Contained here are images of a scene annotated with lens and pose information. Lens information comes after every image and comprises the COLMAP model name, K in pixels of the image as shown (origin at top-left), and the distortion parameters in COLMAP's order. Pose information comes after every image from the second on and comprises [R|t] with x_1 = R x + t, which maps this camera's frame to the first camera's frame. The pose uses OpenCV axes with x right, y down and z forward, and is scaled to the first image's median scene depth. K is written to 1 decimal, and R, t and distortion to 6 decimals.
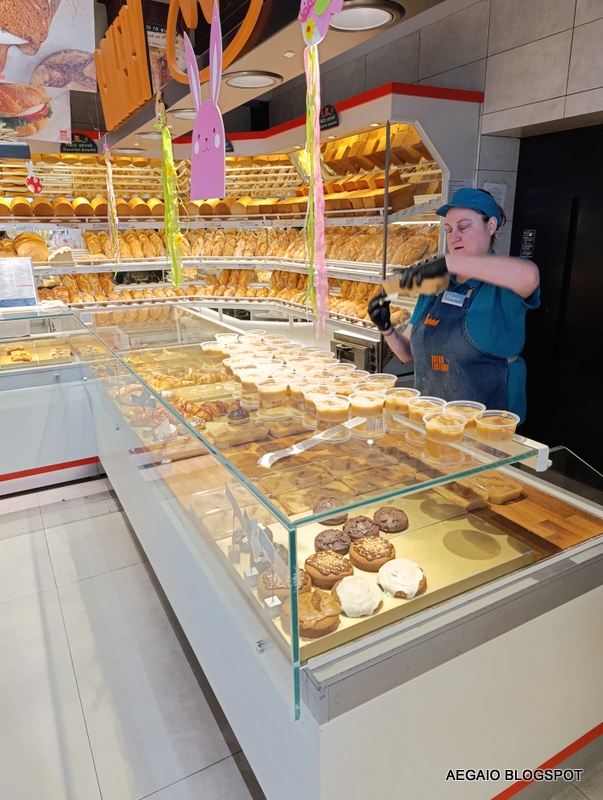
lens RADIAL K [[550.7, 0, 302.5], [0, 550.7, 400.4], [0, 0, 1]] dist [0.017553, -0.021469]
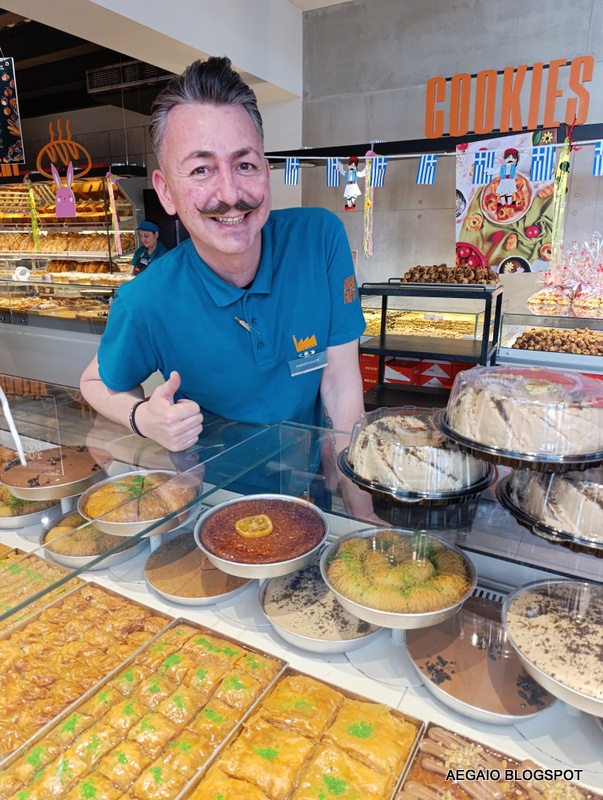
lens RADIAL K [[550.7, 0, 303.4], [0, 550.7, 398.6], [0, 0, 1]] dist [0.017553, -0.021469]
pose [[0.850887, -0.125401, 0.510163, -0.273812], [0.142608, 0.989764, 0.005439, 0.298410], [-0.505623, 0.068125, 0.860061, -0.827972]]
